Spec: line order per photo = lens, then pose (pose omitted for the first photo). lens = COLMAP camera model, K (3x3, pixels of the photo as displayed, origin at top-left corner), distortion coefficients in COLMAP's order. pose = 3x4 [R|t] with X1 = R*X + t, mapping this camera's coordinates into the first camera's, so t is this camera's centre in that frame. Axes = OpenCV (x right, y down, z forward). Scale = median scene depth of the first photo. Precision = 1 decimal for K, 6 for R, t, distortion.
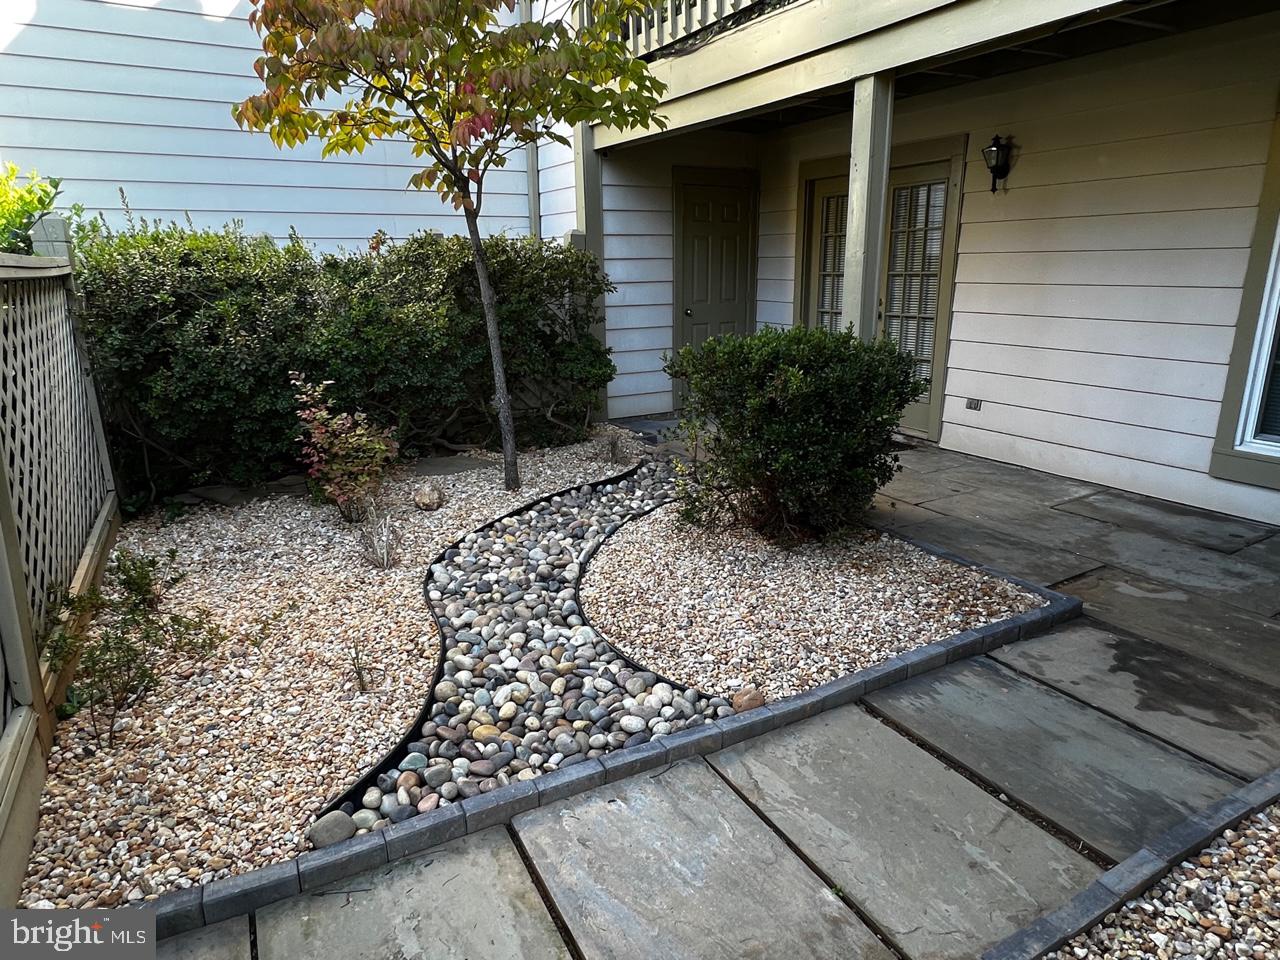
lens RADIAL K [[774.1, 0, 636.6], [0, 774.1, 475.2], [0, 0, 1]] dist [0.005673, 0.002600]
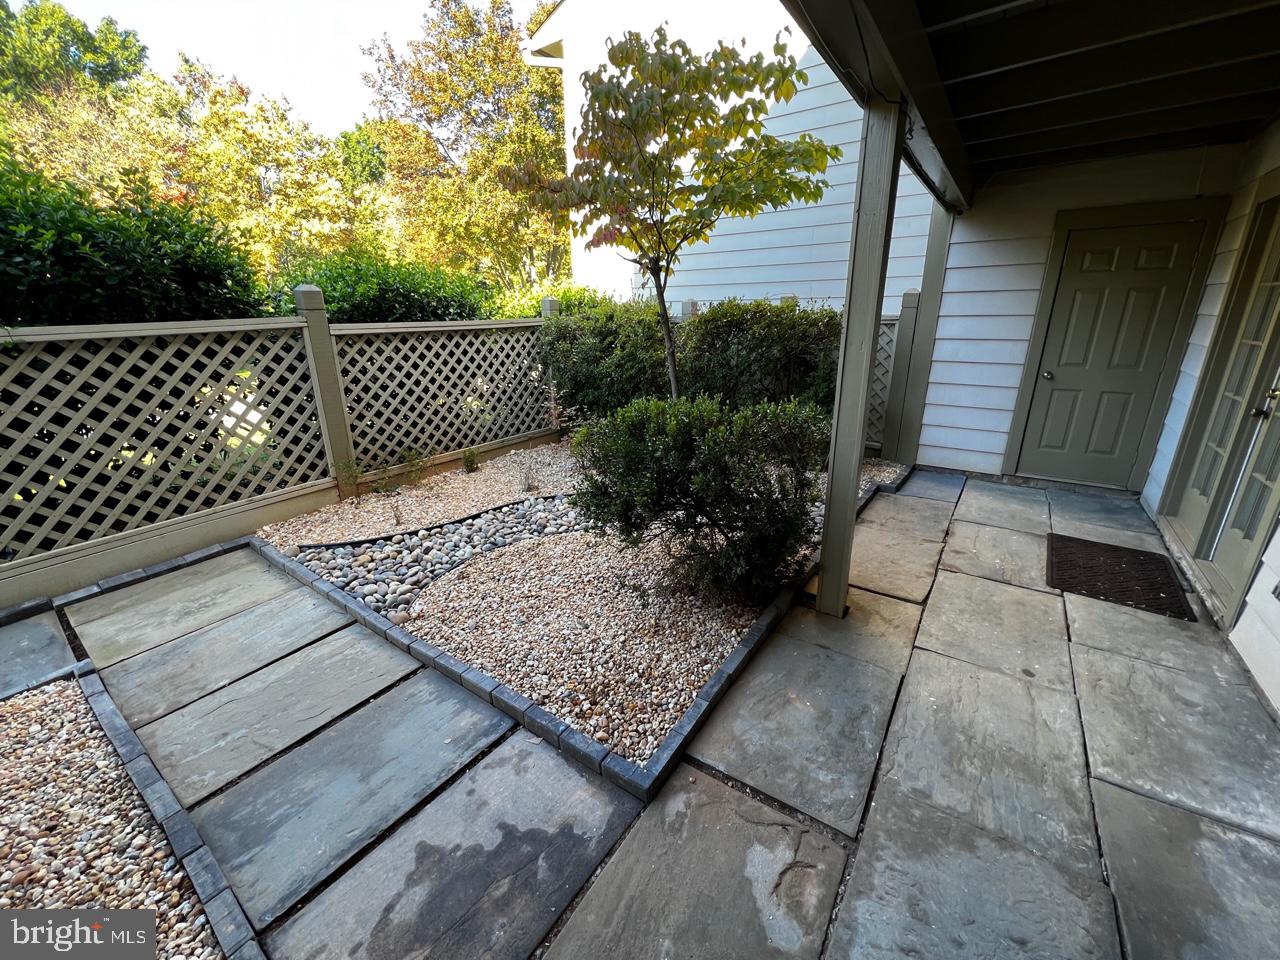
lens RADIAL K [[512.1, 0, 636.6], [0, 512.1, 477.2], [0, 0, 1]] dist [-0.000894, 0.000043]
pose [[0.430373, 0.282192, -0.857407, 0.681817], [-0.230183, 0.952783, 0.198043, -0.176166], [0.872809, 0.112128, 0.475008, 0.520882]]
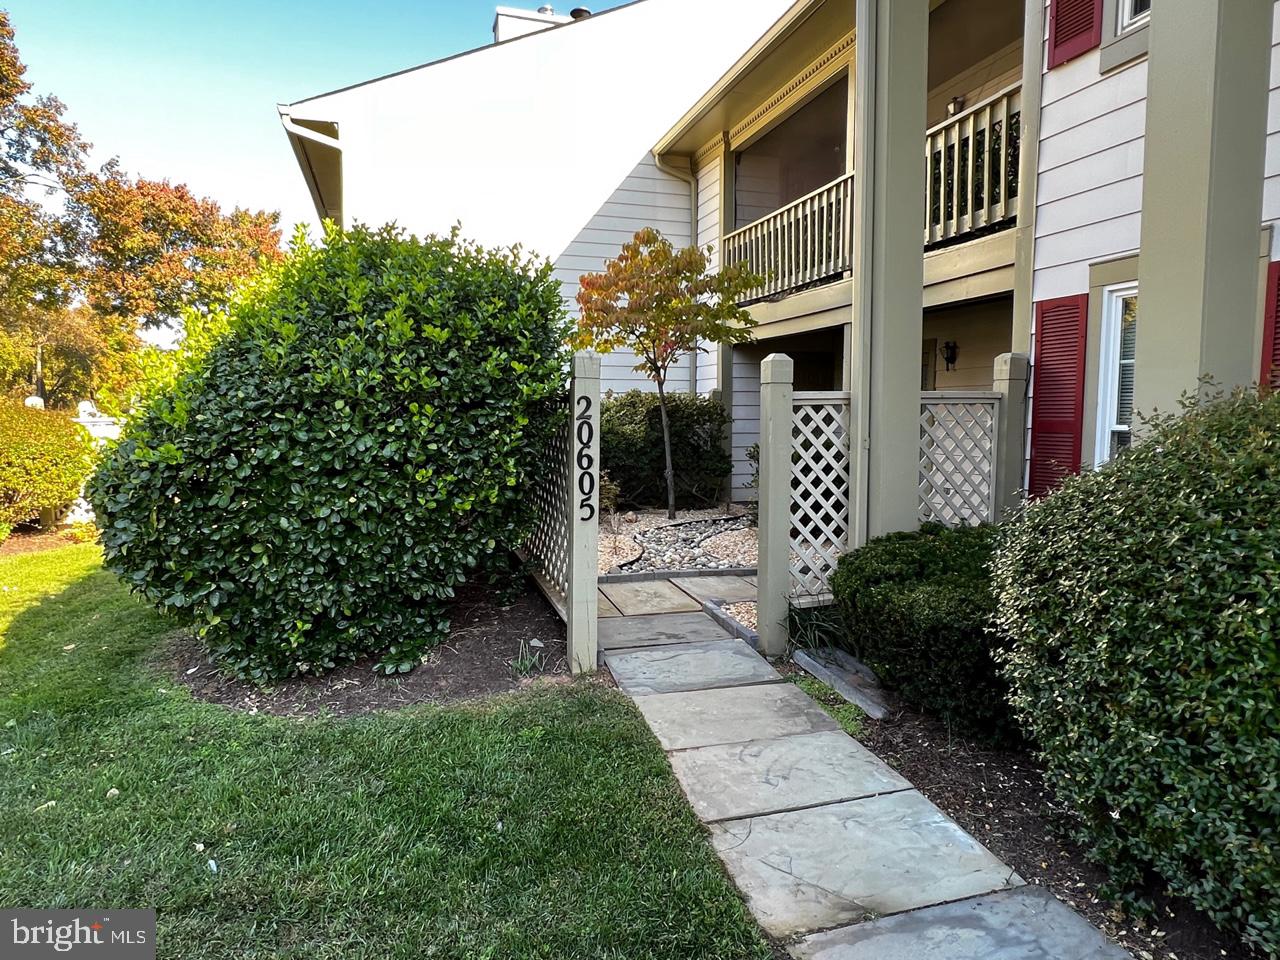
lens RADIAL K [[774.1, 0, 636.6], [0, 774.1, 475.2], [0, 0, 1]] dist [0.005673, 0.002600]
pose [[0.978691, 0.029065, -0.203270, 0.156648], [-0.065736, 0.982181, -0.176064, 0.280753], [0.194531, 0.185674, 0.963163, -0.984423]]
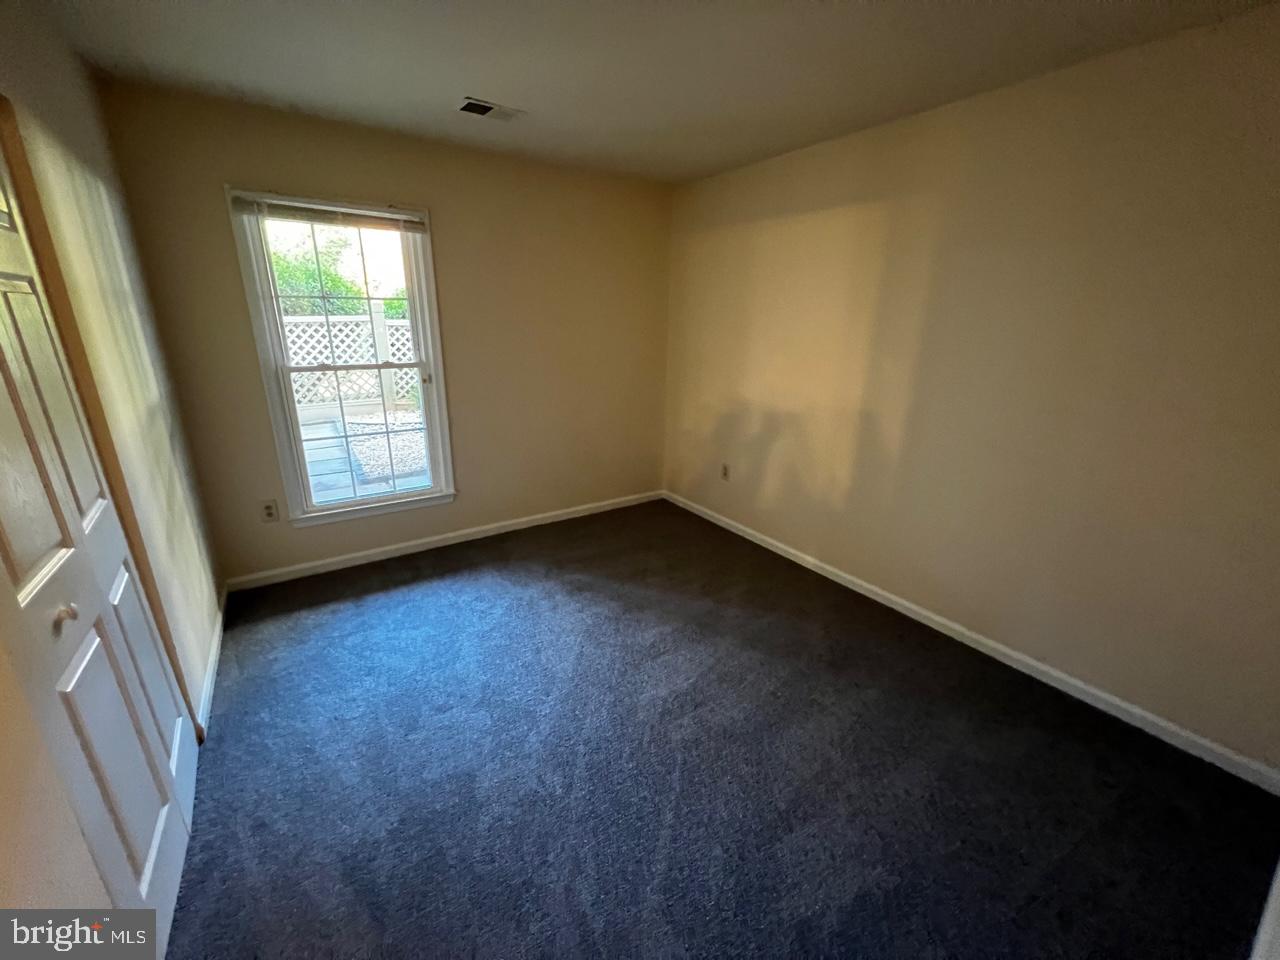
lens RADIAL K [[511.6, 0, 640.0], [0, 511.6, 480.0], [0, 0, 1]] dist [-0.001129, 0.000156]
pose [[0.085505, 0.324161, -0.942130, 1.558085], [-0.273198, 0.916978, 0.290712, -0.383945], [0.958150, 0.232531, 0.166966, 1.145705]]
